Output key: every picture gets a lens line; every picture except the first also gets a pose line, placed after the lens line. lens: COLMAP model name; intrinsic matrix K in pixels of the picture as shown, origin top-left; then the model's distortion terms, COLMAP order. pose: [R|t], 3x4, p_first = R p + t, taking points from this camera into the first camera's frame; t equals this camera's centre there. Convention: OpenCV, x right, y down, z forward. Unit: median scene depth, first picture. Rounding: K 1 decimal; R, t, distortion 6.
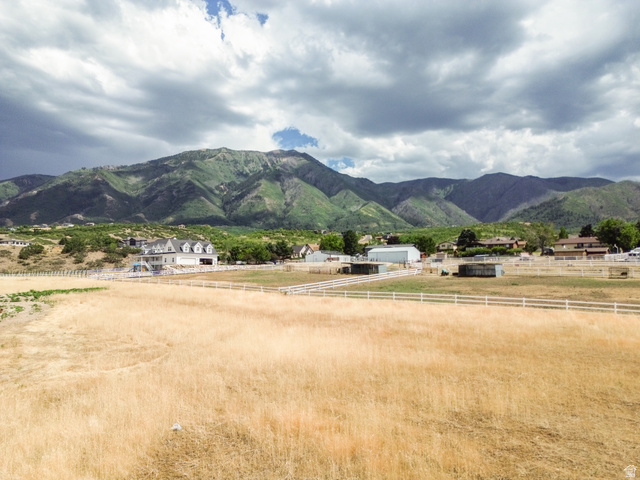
lens RADIAL K [[692.7, 0, 320.0], [0, 692.7, 240.0], [0, 0, 1]] dist [0.072893, -0.032292]
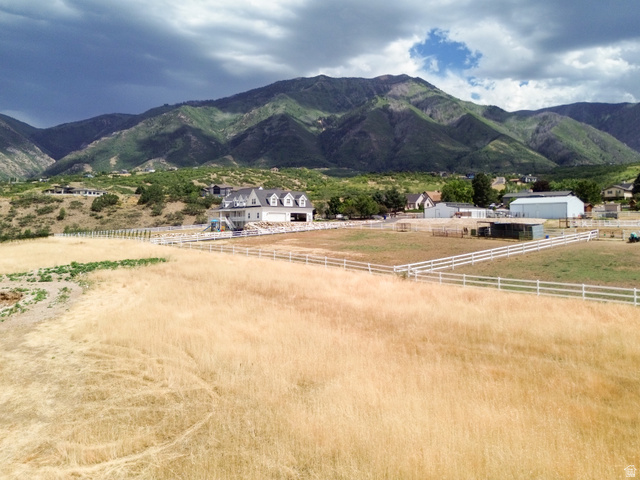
lens RADIAL K [[692.7, 0, 320.0], [0, 692.7, 240.0], [0, 0, 1]] dist [0.072893, -0.032292]
pose [[0.988675, -0.000567, -0.150071, -0.018655], [0.014477, 0.995690, 0.091612, -0.014210], [0.149372, -0.092747, 0.984422, 0.201640]]
